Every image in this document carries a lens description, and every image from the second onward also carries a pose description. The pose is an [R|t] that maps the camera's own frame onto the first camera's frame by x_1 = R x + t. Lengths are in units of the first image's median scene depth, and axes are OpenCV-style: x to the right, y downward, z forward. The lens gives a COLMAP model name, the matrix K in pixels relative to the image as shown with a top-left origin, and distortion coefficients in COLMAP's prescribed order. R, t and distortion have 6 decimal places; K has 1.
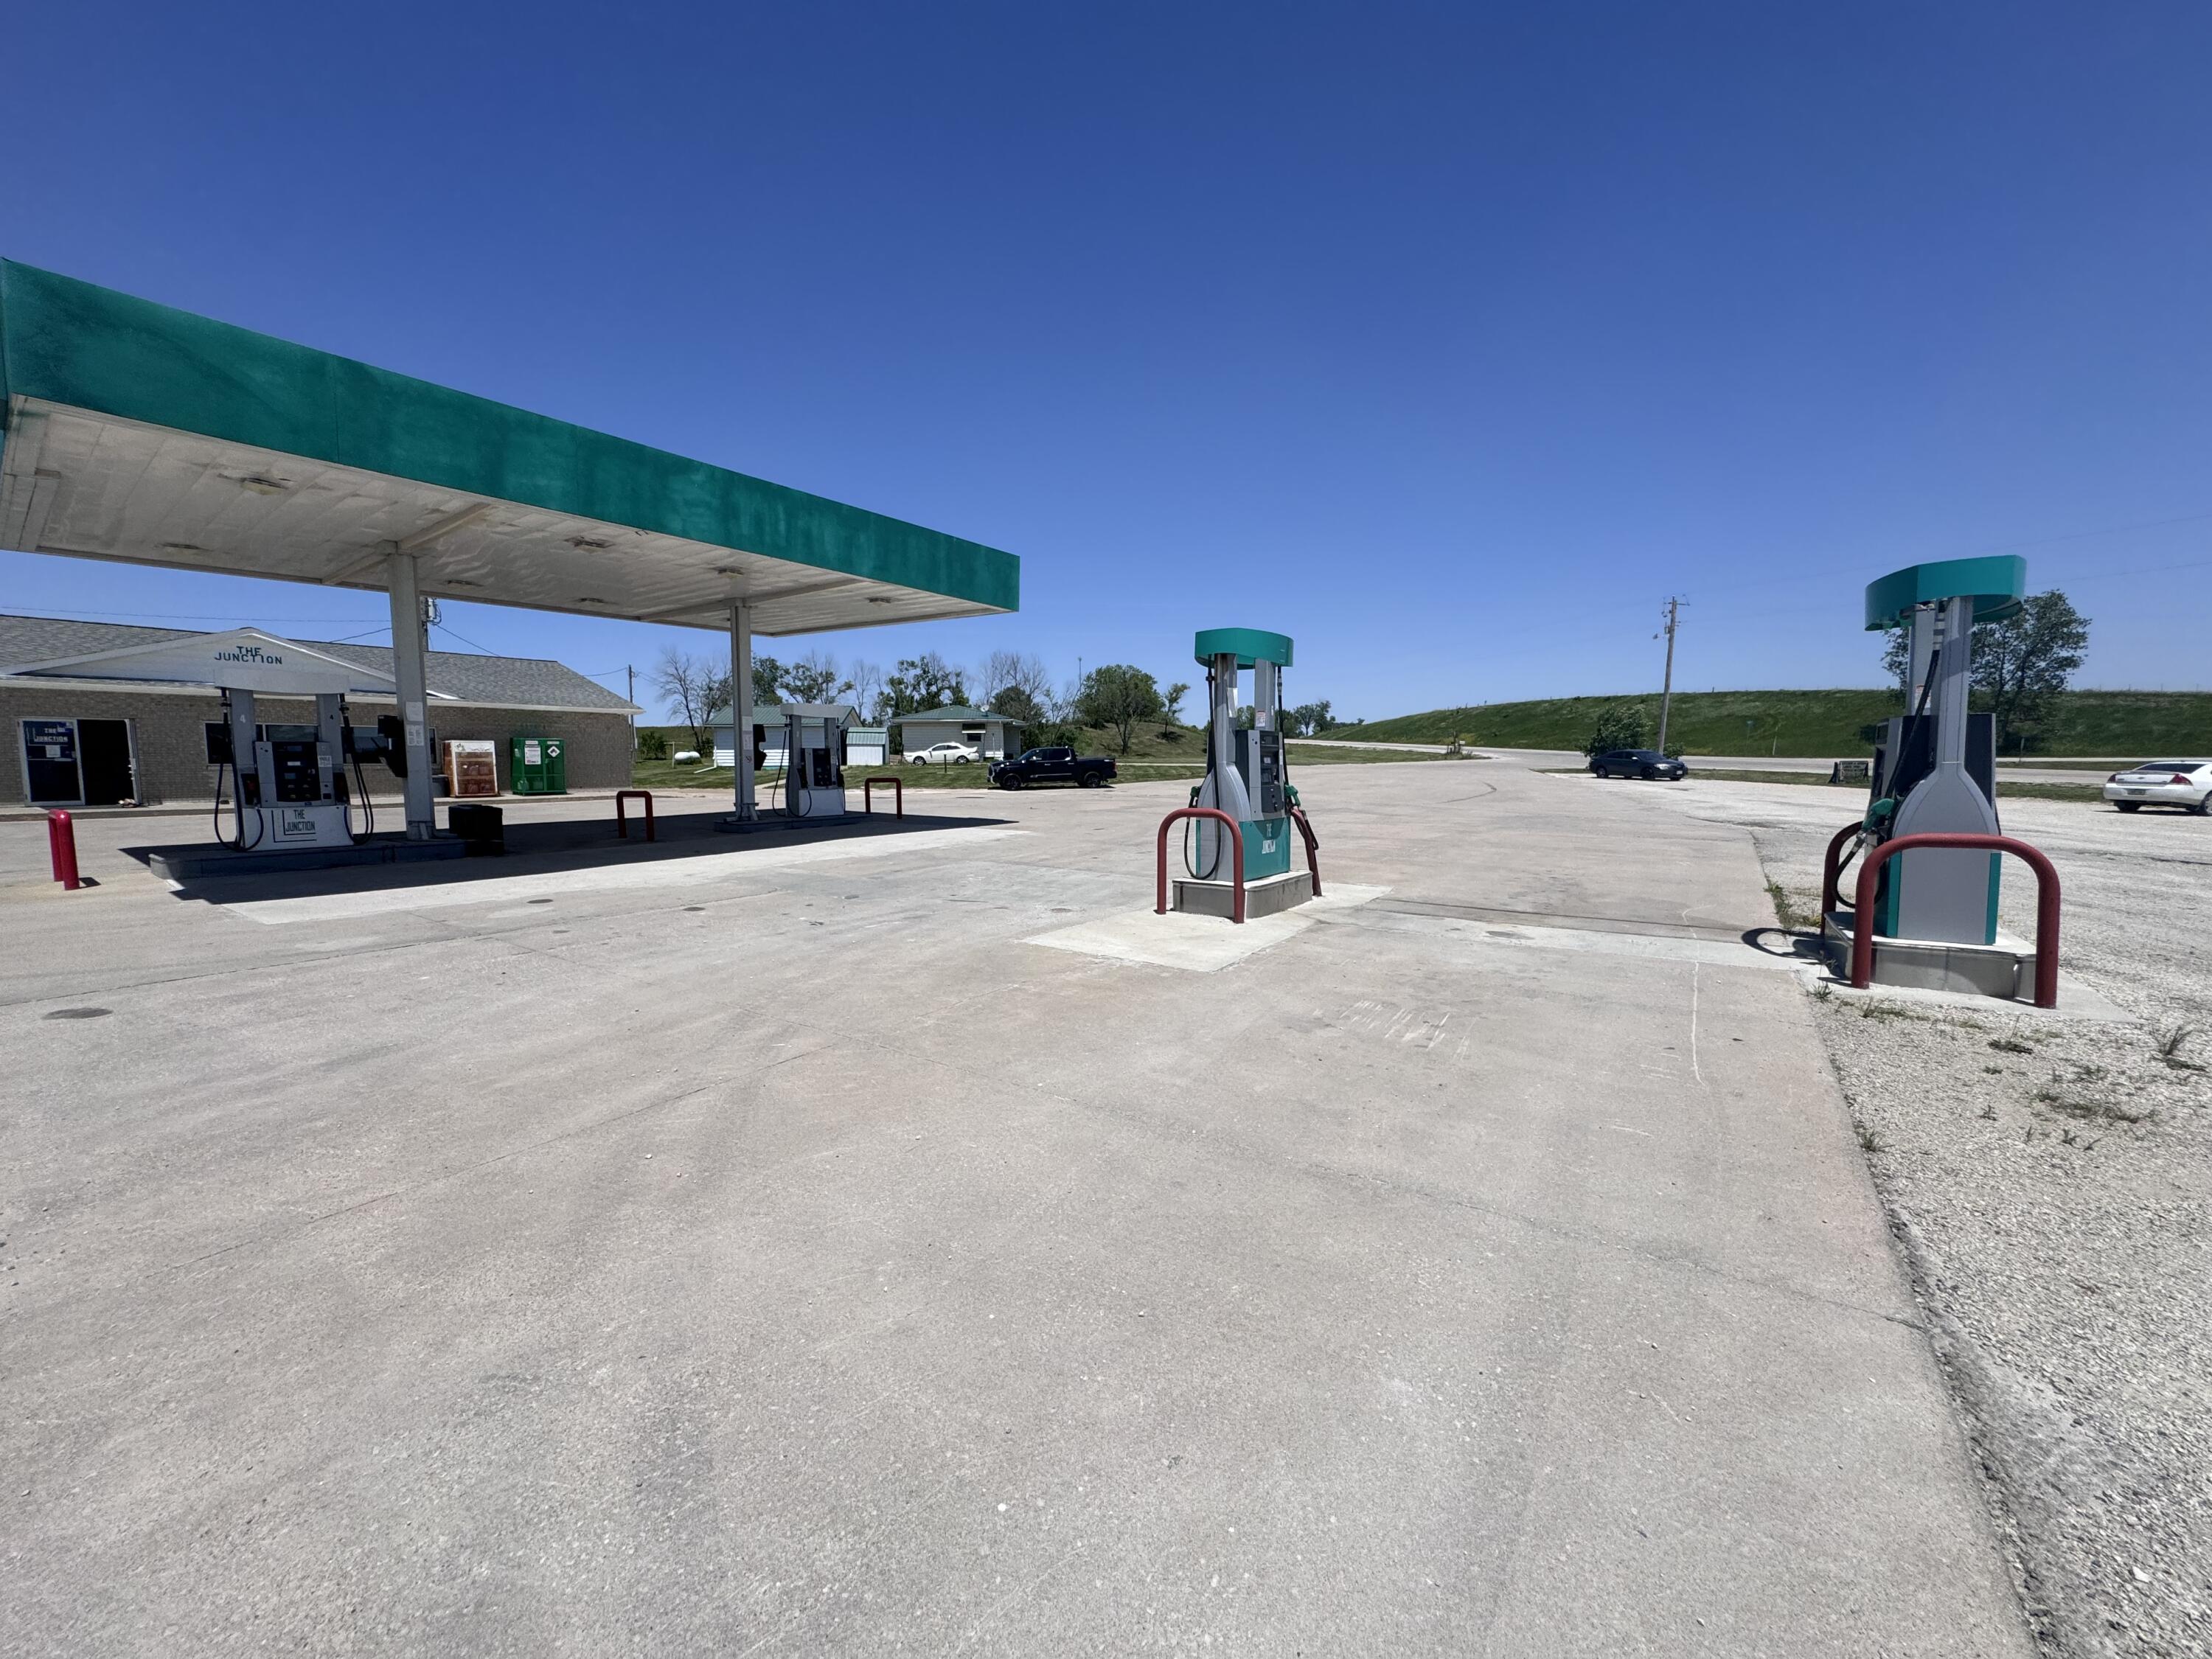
lens RADIAL K [[883.0, 0, 1103.0], [0, 883.0, 827.3], [0, 0, 1]] dist [0.000918, 0.000113]
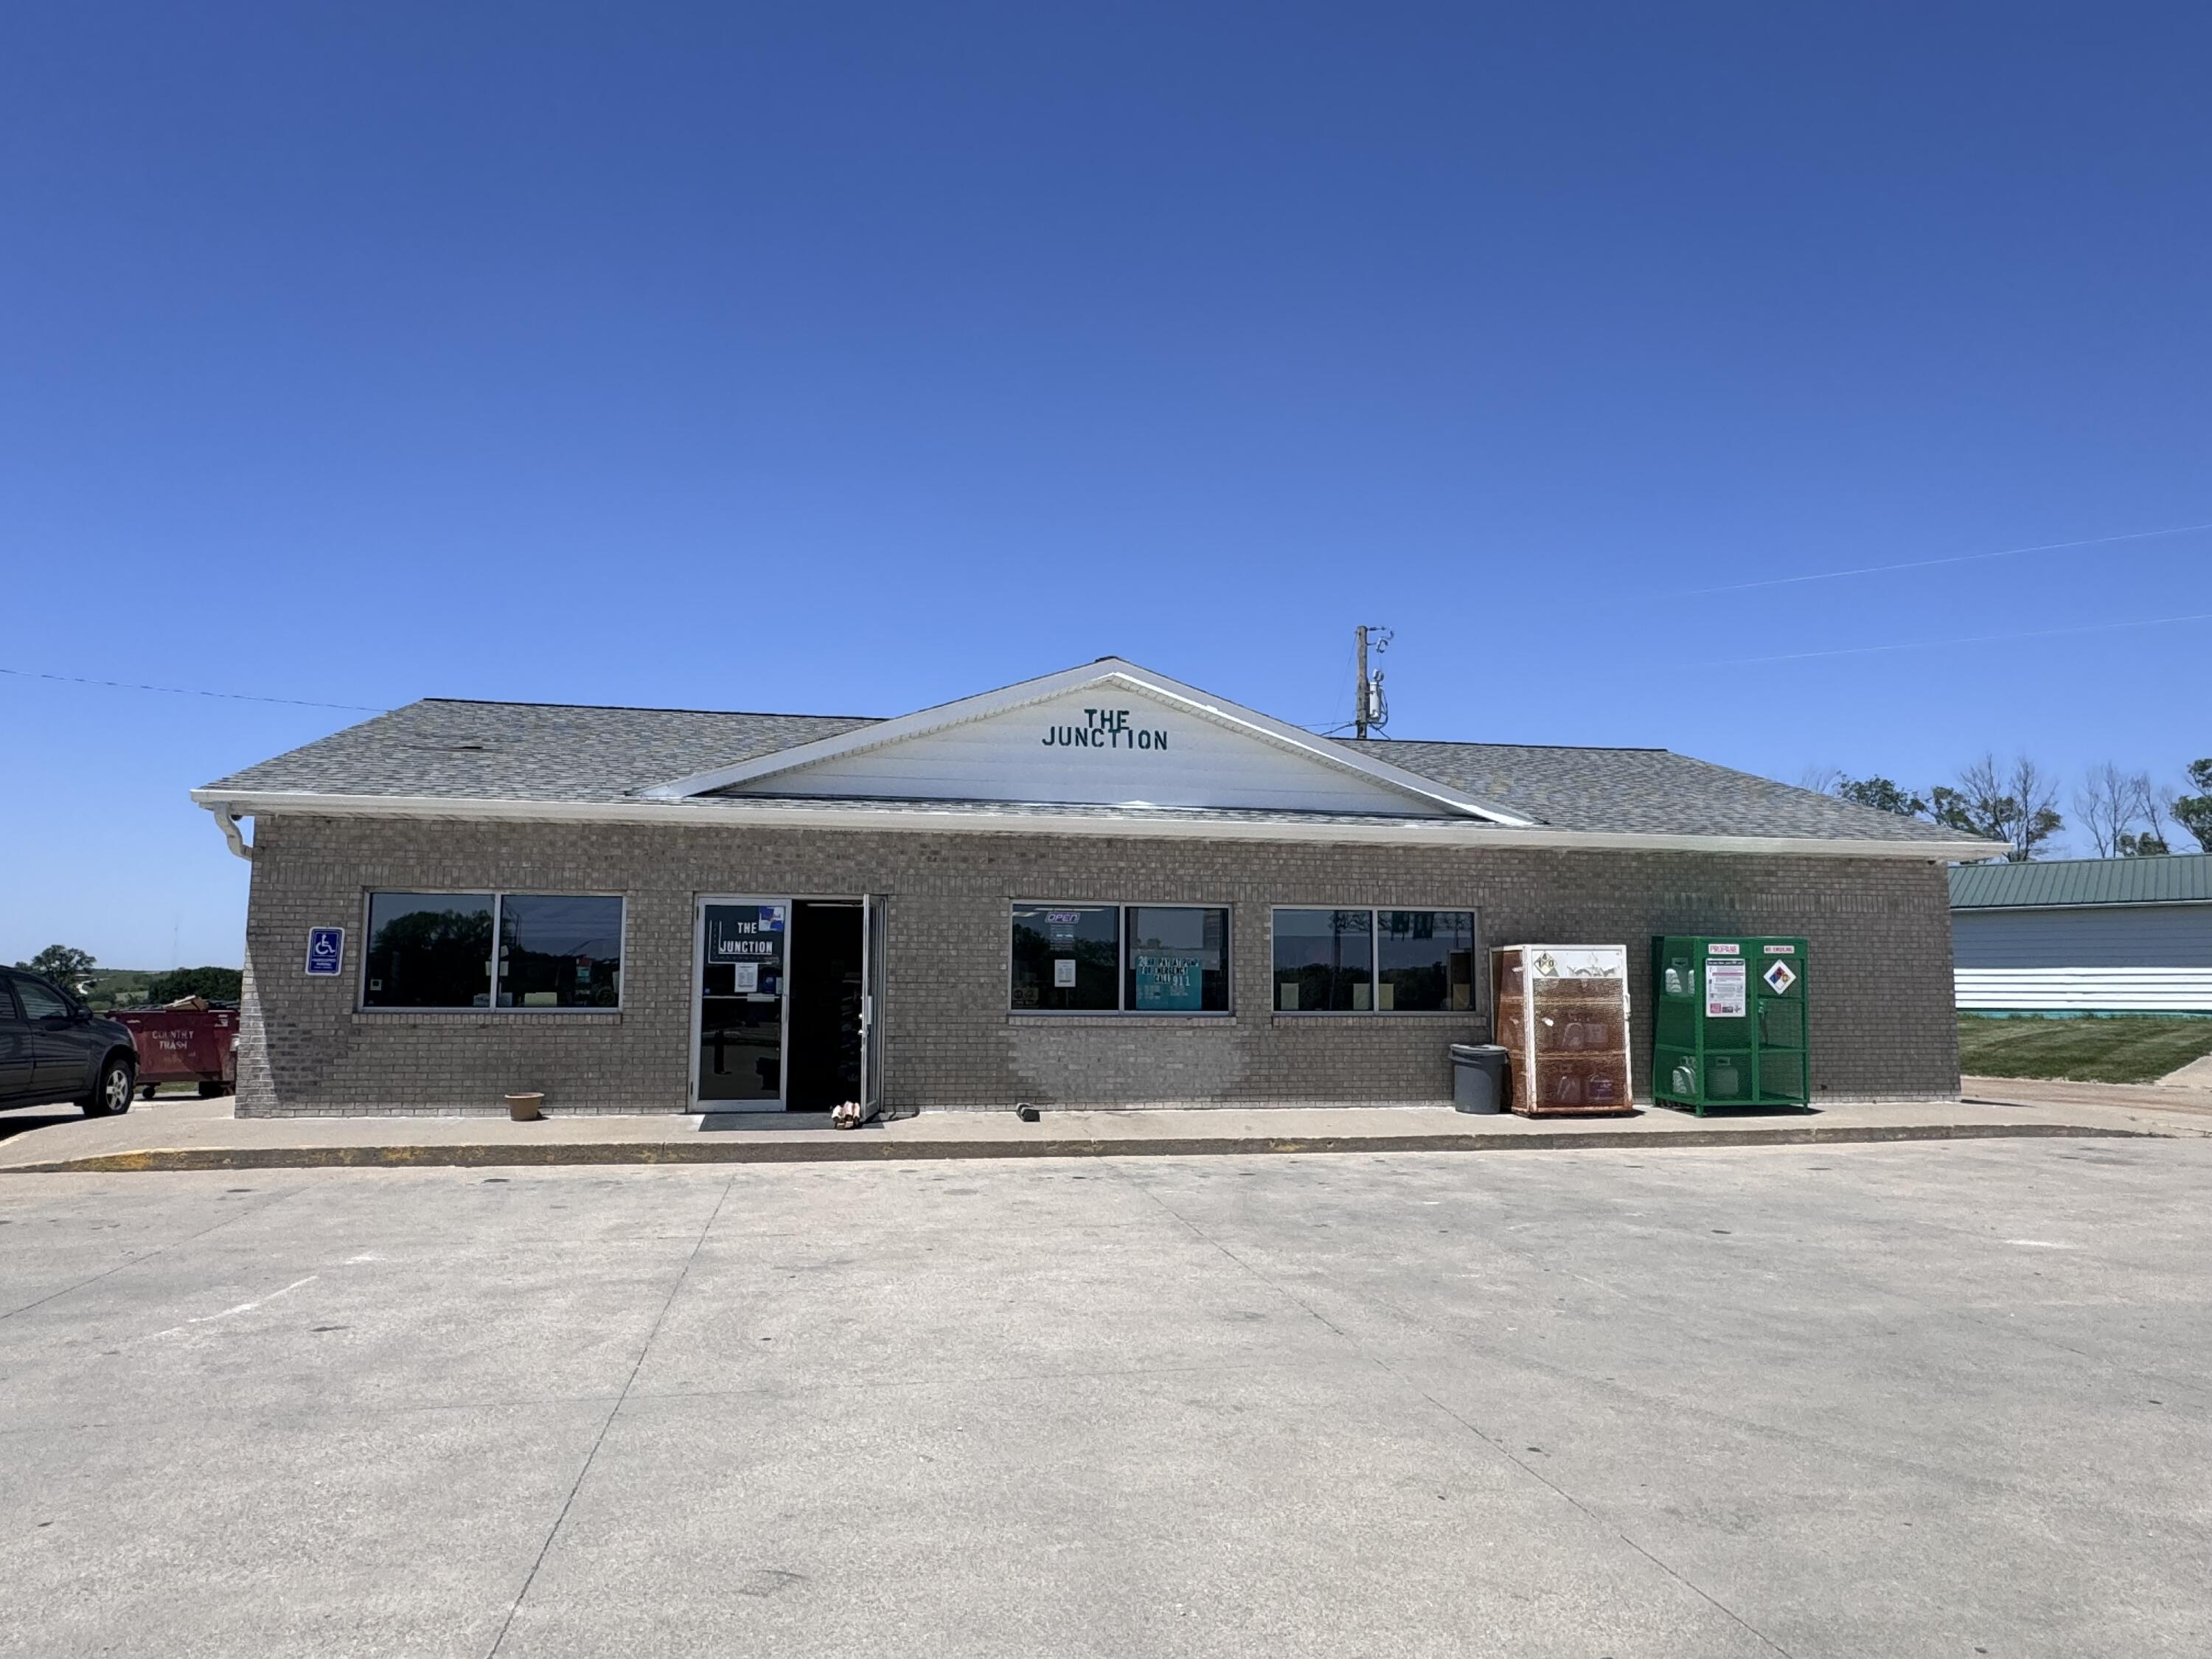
lens RADIAL K [[1377.3, 0, 1105.6], [0, 1377.3, 837.3], [0, 0, 1]] dist [-0.003067, -0.000352]
pose [[0.716570, -0.066563, -0.694332, -0.231936], [-0.059387, 0.986000, -0.155813, -0.022639], [0.694983, 0.152885, 0.702585, 0.245696]]
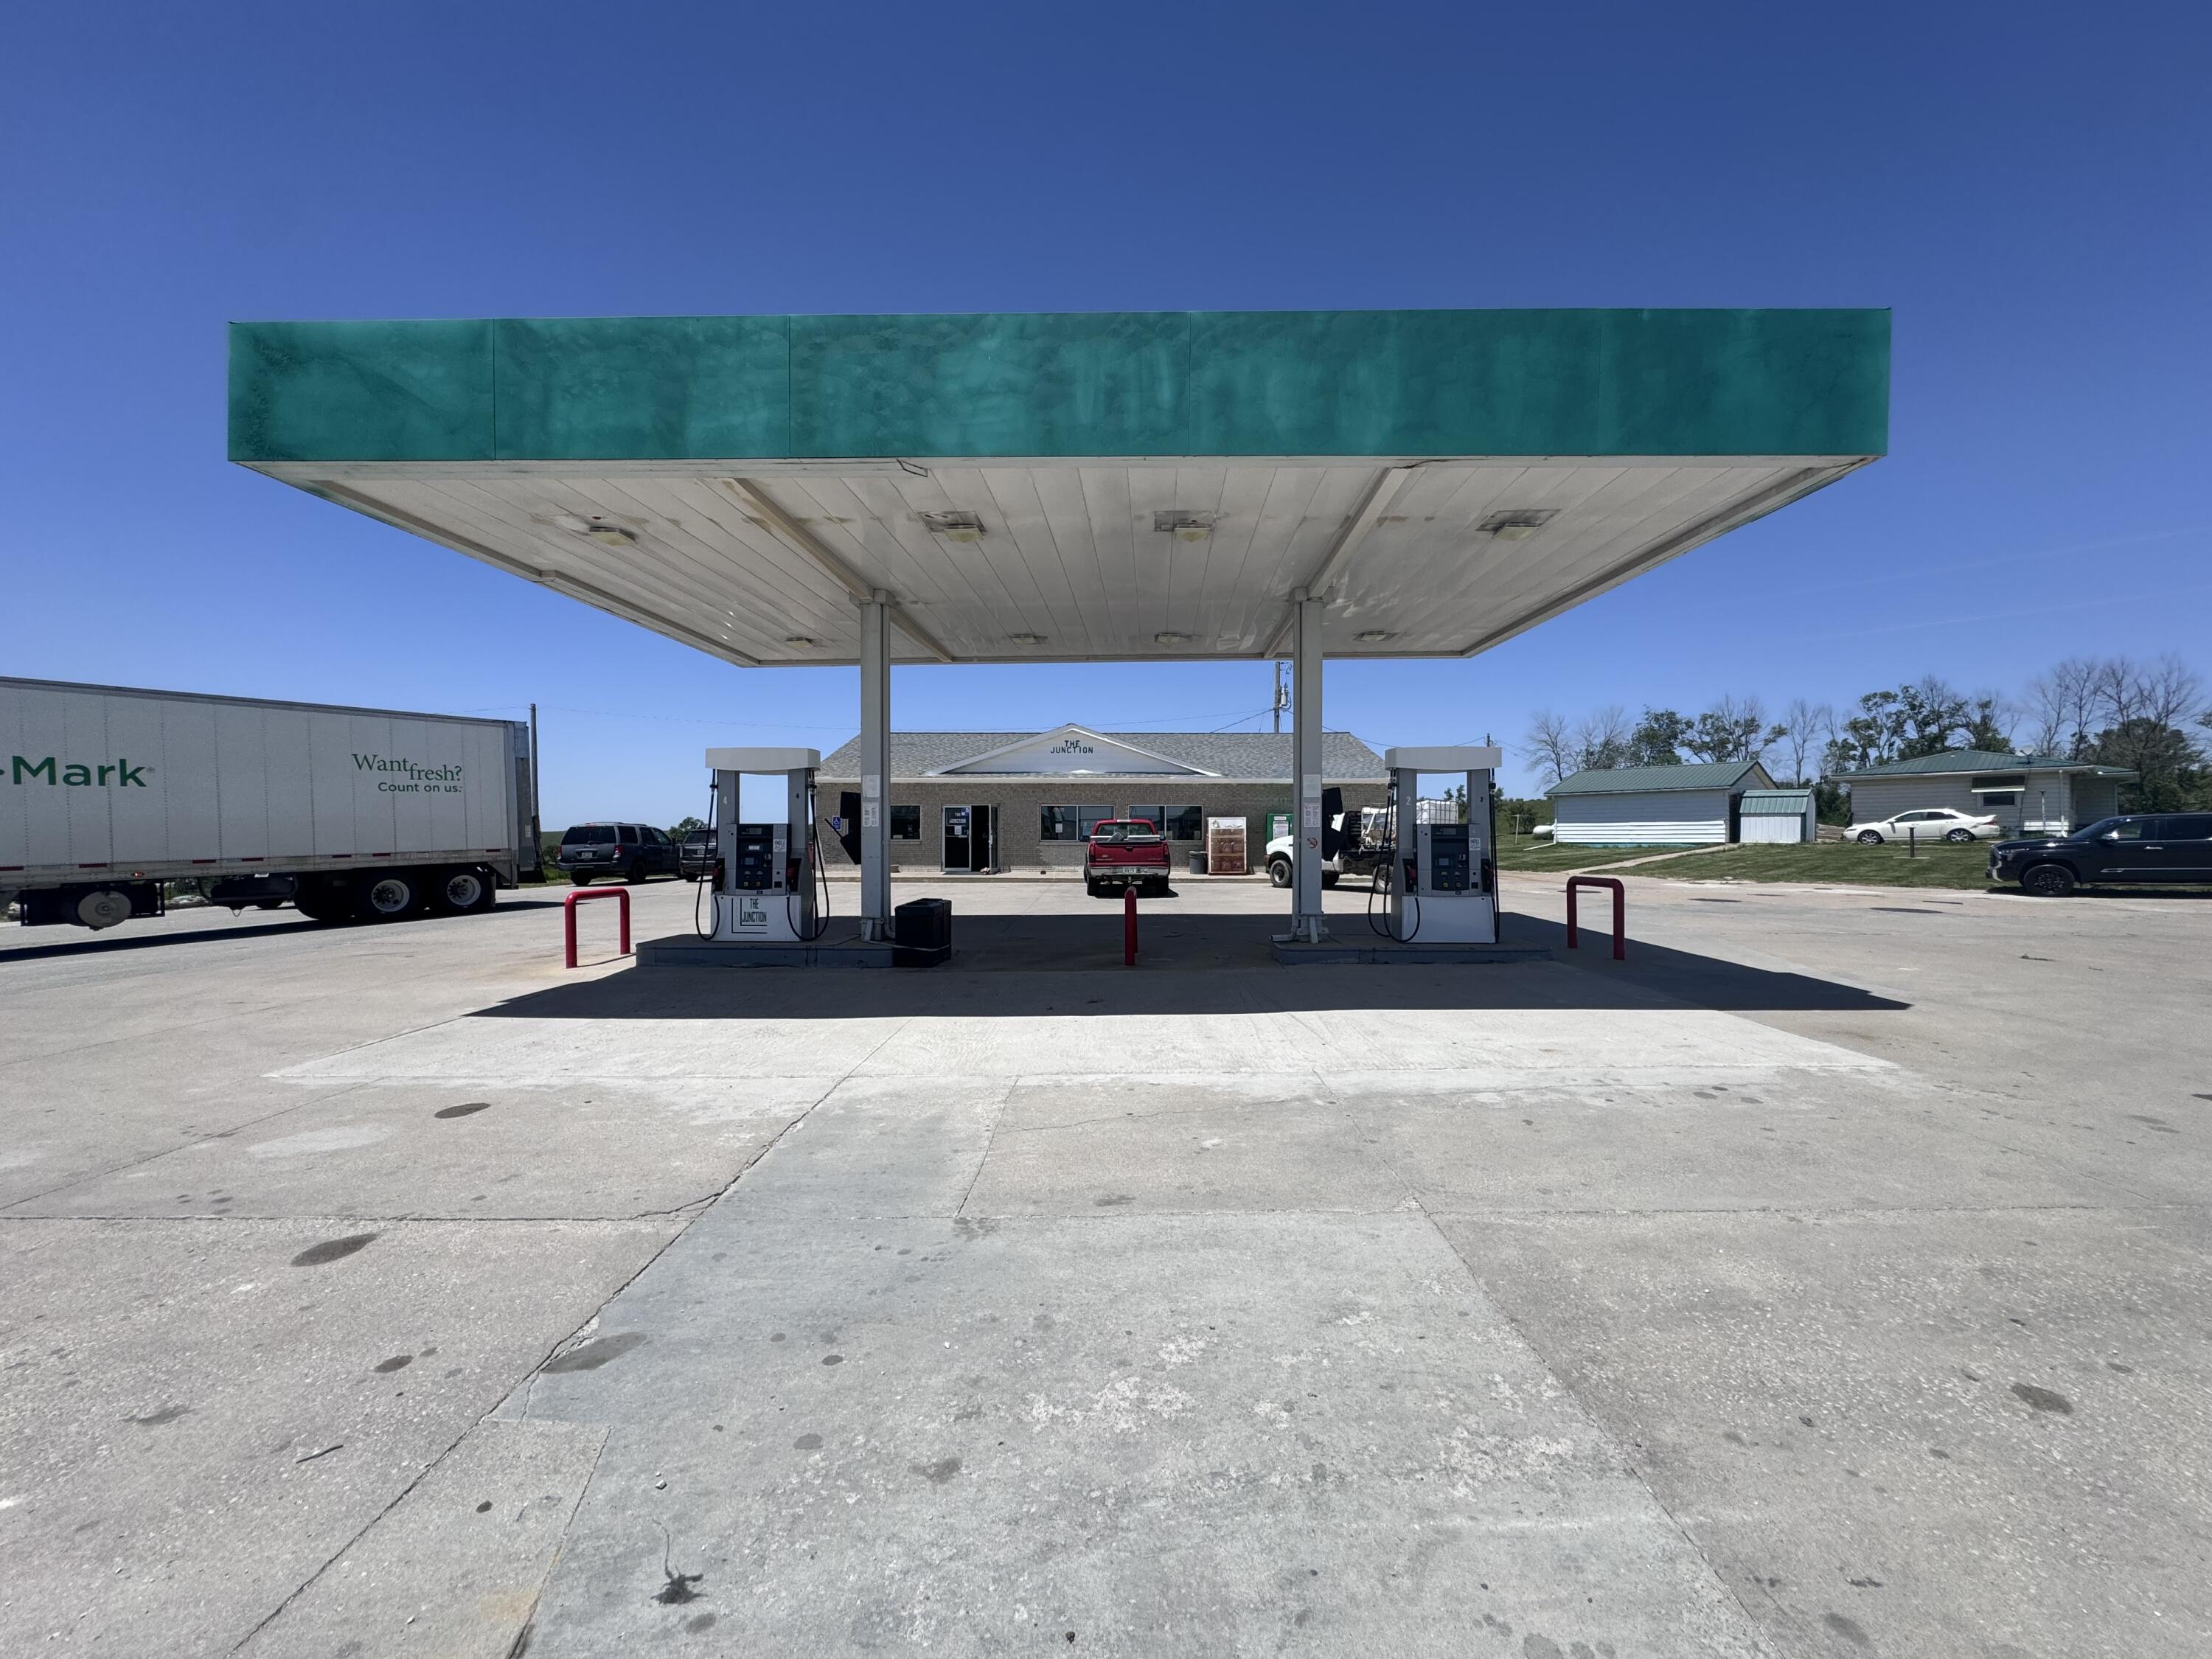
lens RADIAL K [[883.0, 0, 1106.8], [0, 883.0, 829.5], [0, 0, 1]] dist [0.000918, 0.000113]
pose [[0.566938, -0.001565, -0.823759, 0.010570], [-0.063148, 0.996973, -0.045355, -0.015234], [0.821337, 0.077732, 0.565123, 0.162792]]
